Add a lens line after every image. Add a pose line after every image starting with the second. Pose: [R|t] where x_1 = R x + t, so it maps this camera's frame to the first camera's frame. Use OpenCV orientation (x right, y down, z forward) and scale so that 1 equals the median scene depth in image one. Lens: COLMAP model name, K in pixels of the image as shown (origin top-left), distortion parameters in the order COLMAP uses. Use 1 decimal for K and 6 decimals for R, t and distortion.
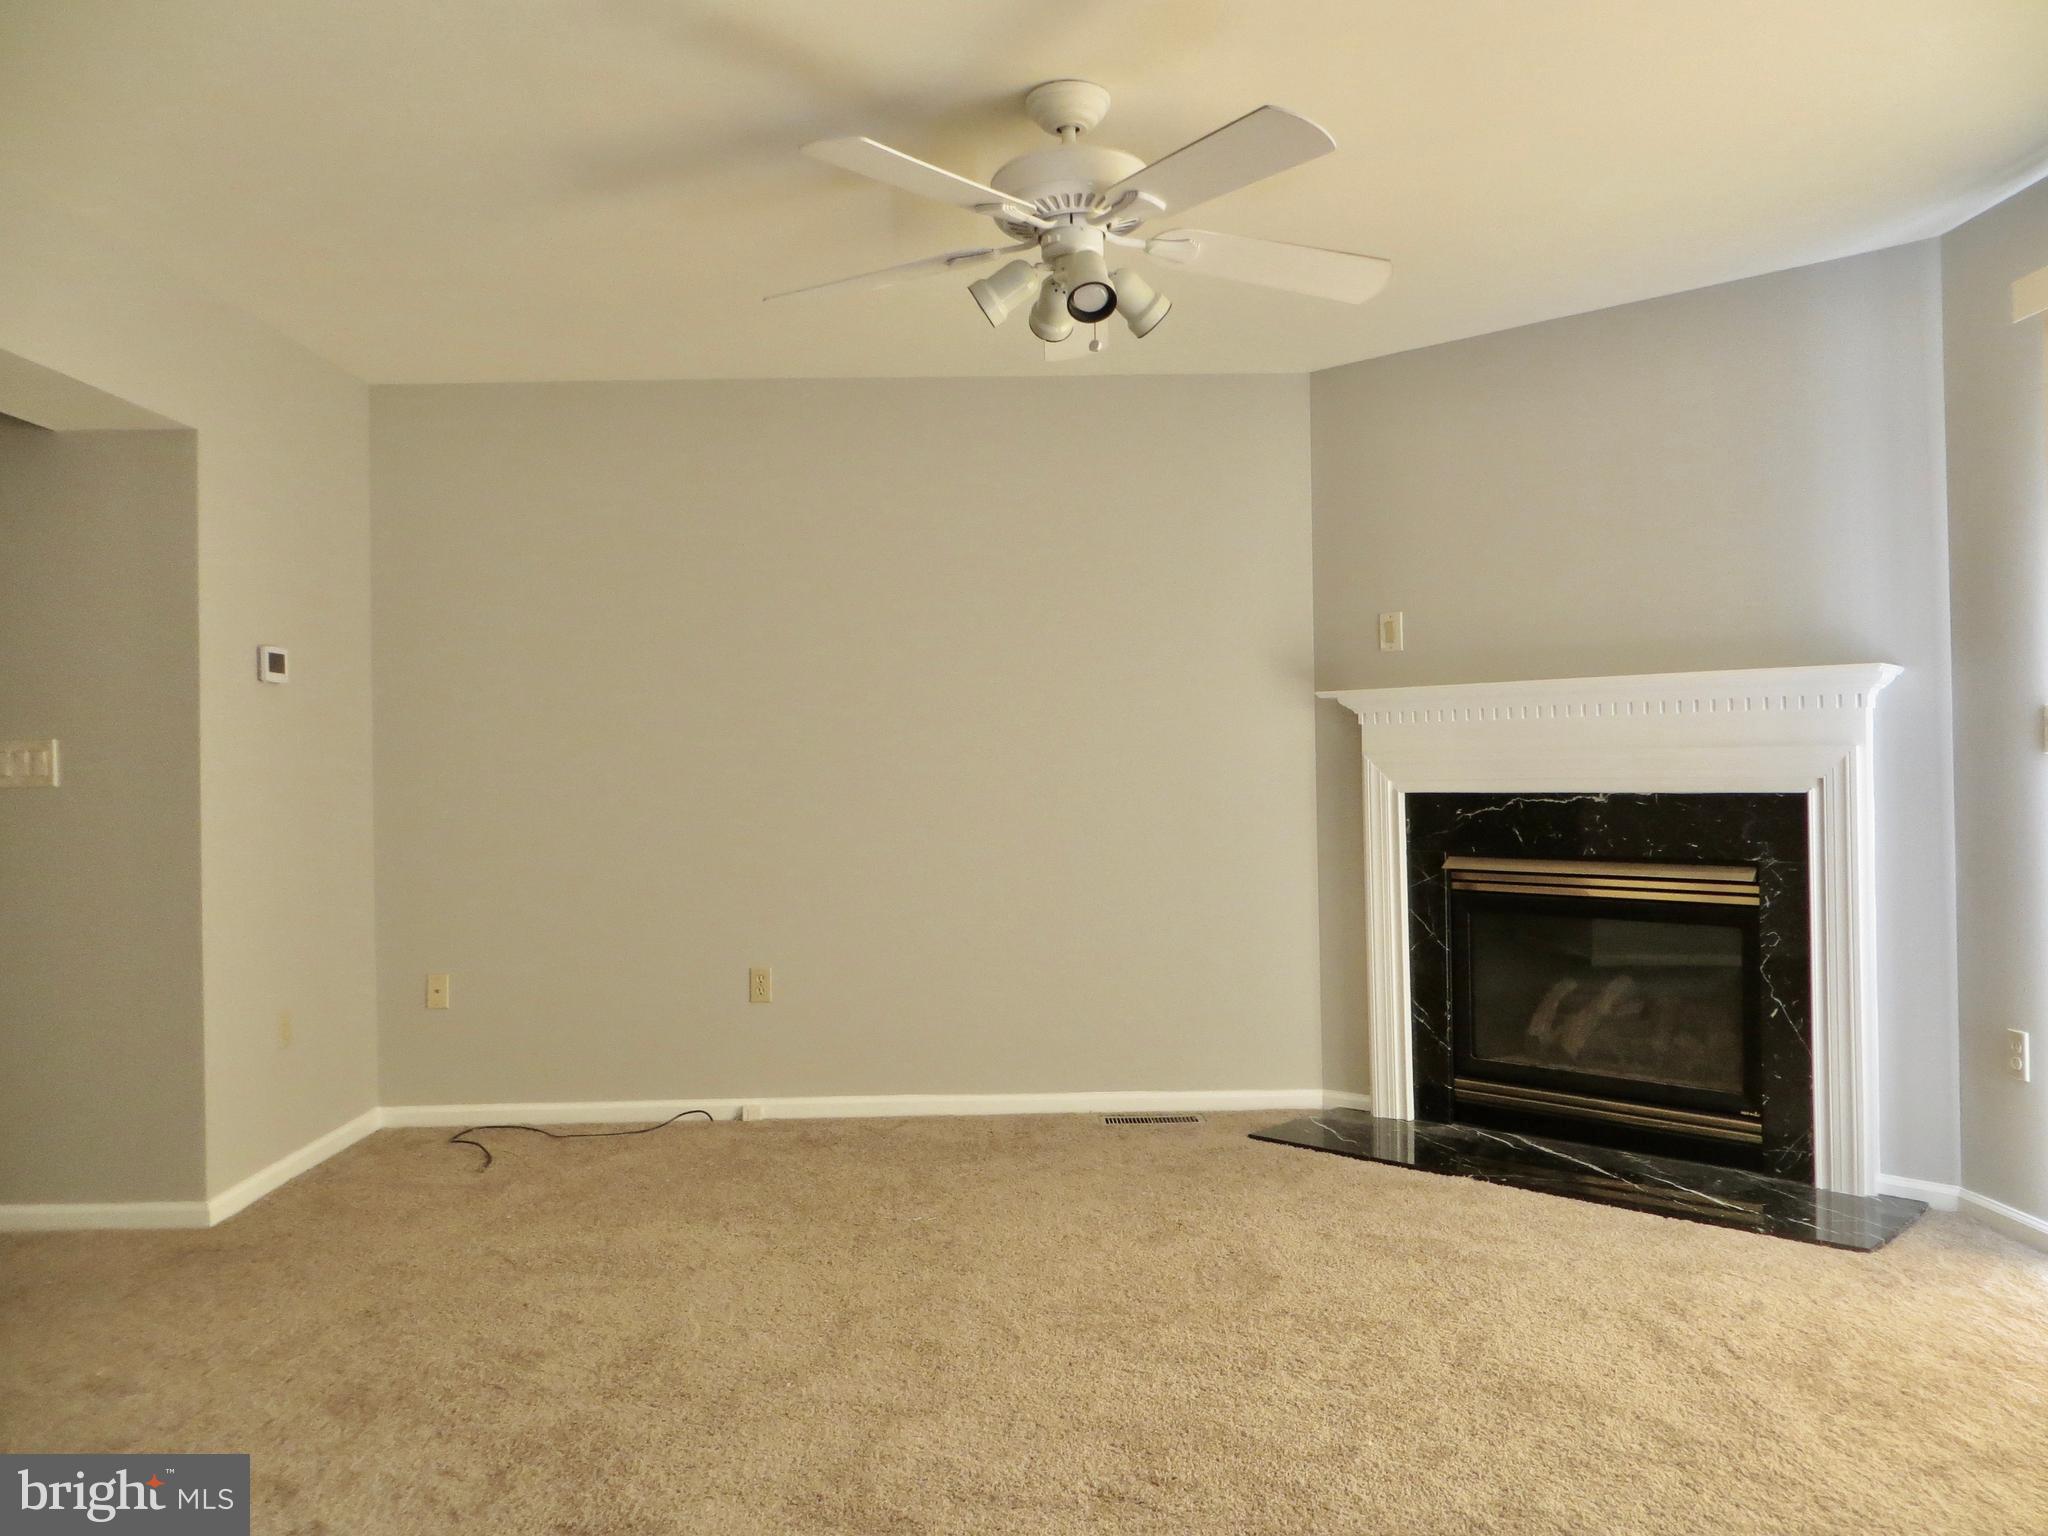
lens RADIAL K [[1541.9, 0, 1024.0], [0, 1541.9, 768.0], [0, 0, 1]] dist [-0.002005, -0.000230]
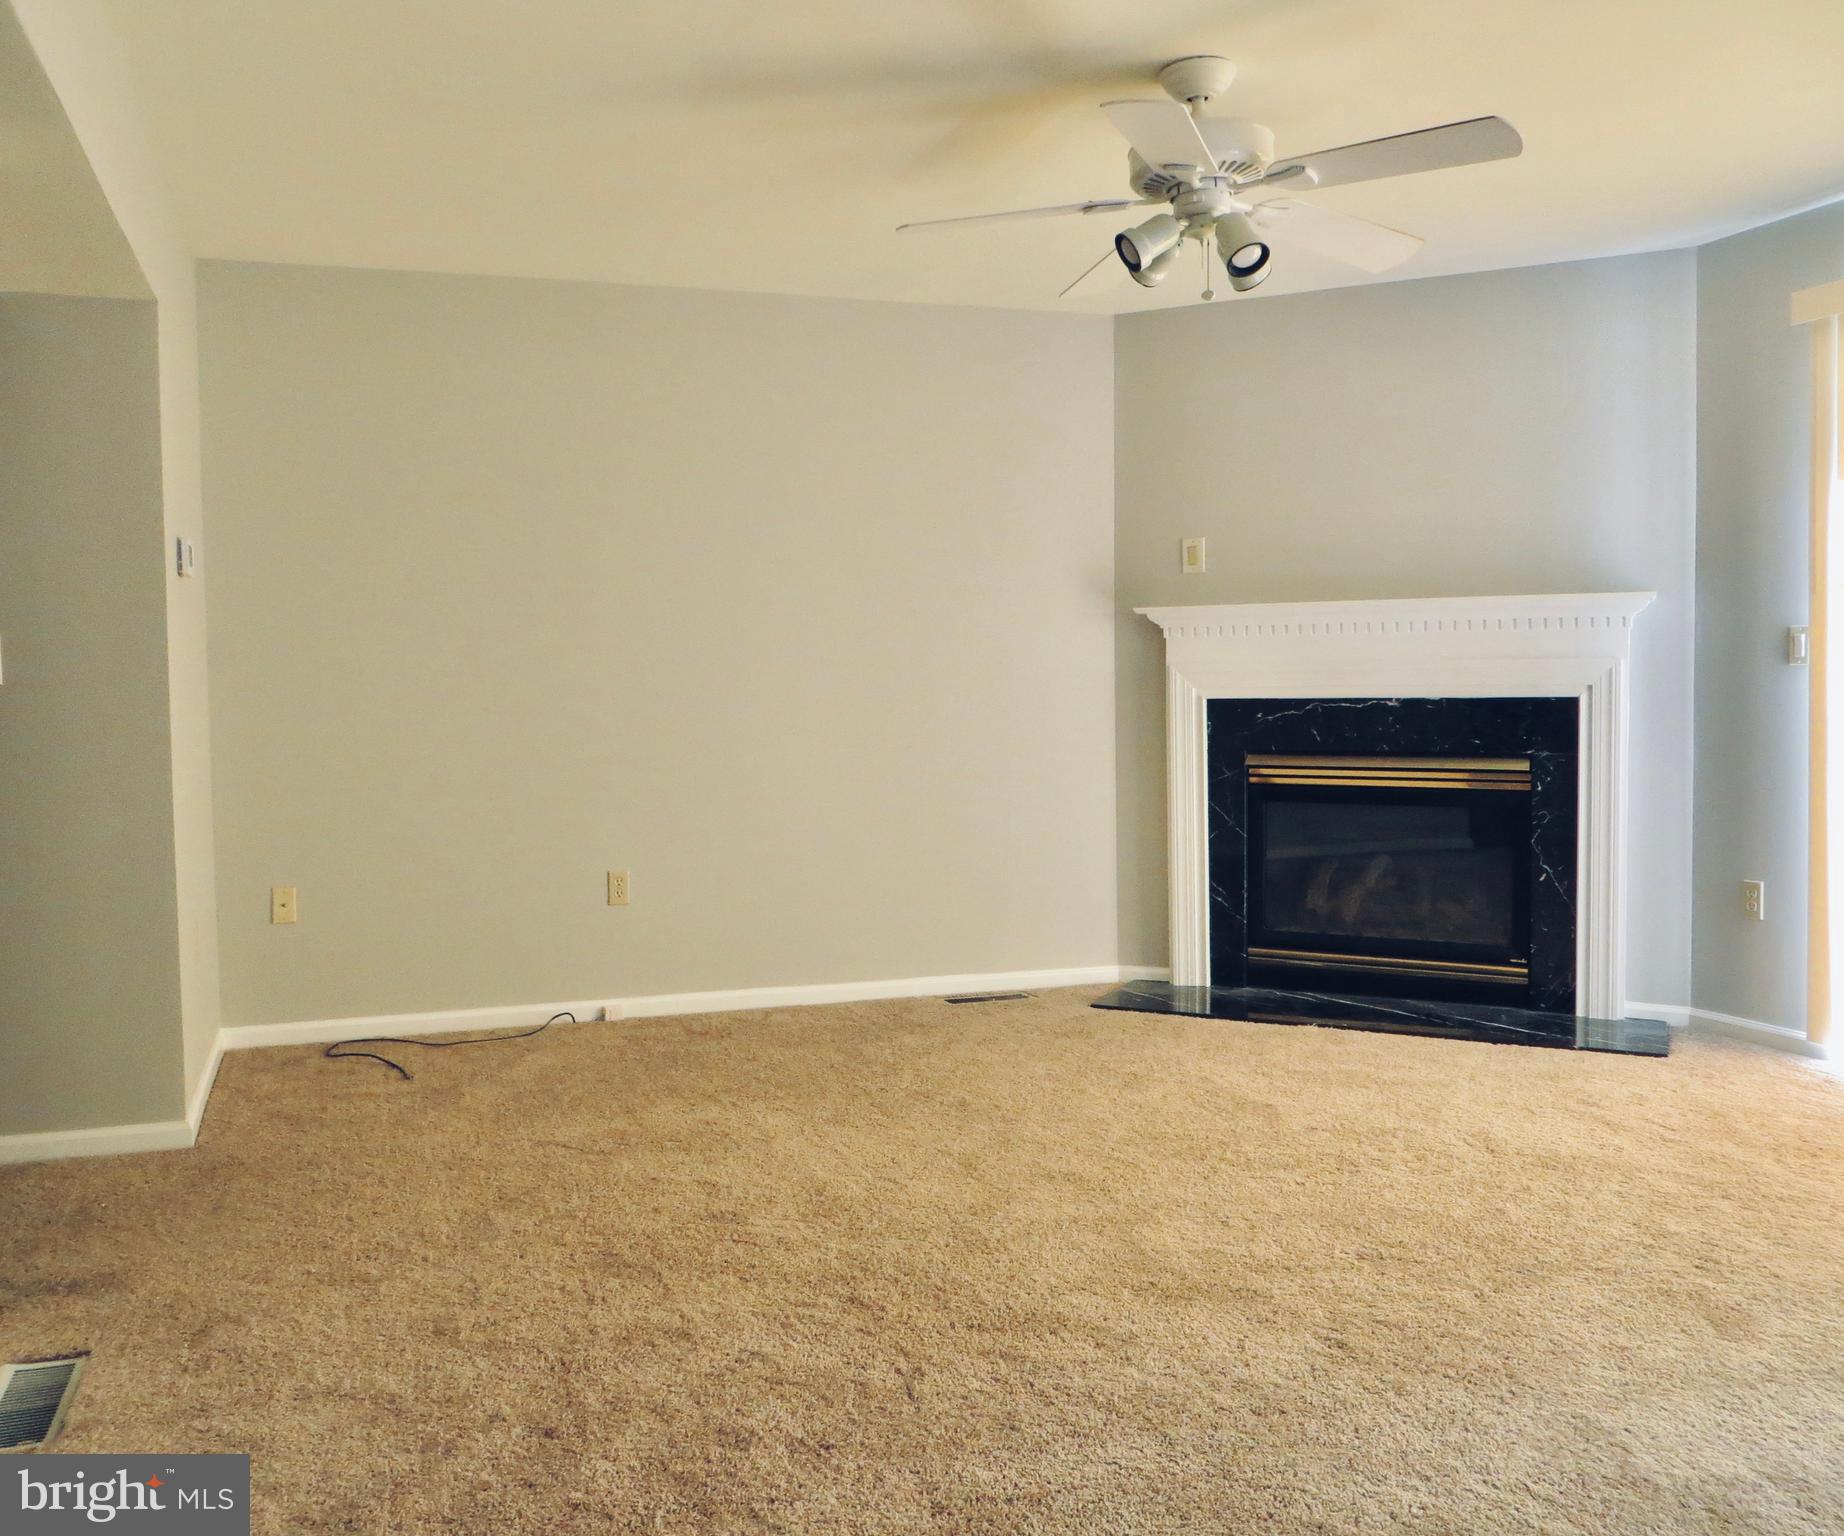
lens RADIAL K [[1536.5, 0, 922.0], [0, 1536.5, 768.0], [0, 0, 1]] dist [0.000397, -0.001062]
pose [[0.961639, -0.011488, 0.274078, -0.304748], [-0.003138, 0.998597, 0.052867, 0.008986], [-0.274301, -0.051699, 0.960253, -0.029179]]
